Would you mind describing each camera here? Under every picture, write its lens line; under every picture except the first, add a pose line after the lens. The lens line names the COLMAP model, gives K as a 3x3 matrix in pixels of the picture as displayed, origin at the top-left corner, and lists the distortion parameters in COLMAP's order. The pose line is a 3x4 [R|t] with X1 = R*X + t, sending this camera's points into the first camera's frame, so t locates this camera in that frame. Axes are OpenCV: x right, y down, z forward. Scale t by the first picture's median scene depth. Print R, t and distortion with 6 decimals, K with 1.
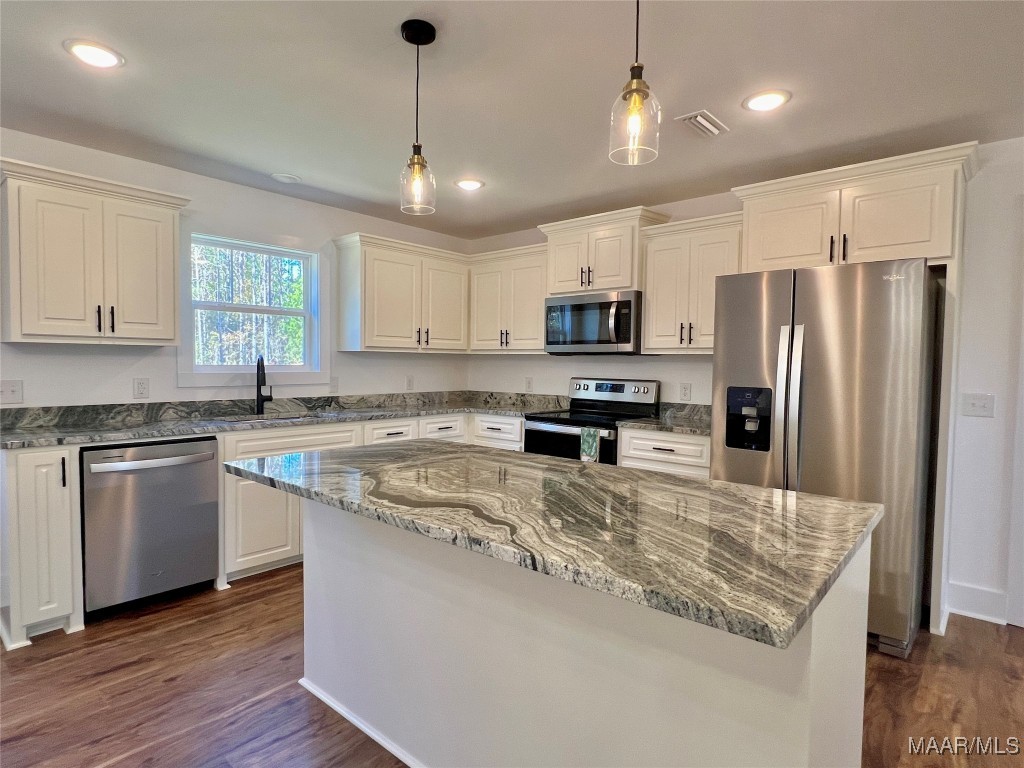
lens RADIAL K [[558.1, 0, 505.9], [0, 558.1, 387.4], [0, 0, 1]] dist [-0.001343, 0.000331]
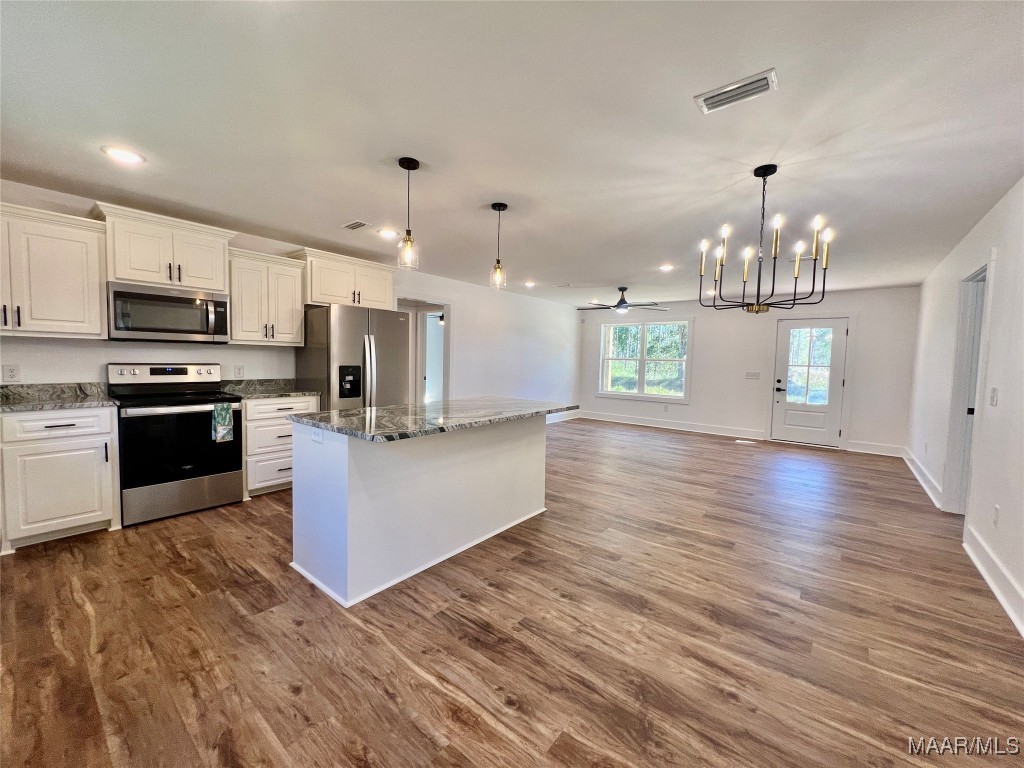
lens RADIAL K [[410.1, 0, 511.5], [0, 410.1, 379.8], [0, 0, 1]] dist [-0.003337, 0.000775]
pose [[-0.043108, -0.066740, 0.996839, -0.767128], [0.022292, 0.997454, 0.067746, -0.025978], [-0.998822, 0.025142, -0.041511, 0.390239]]
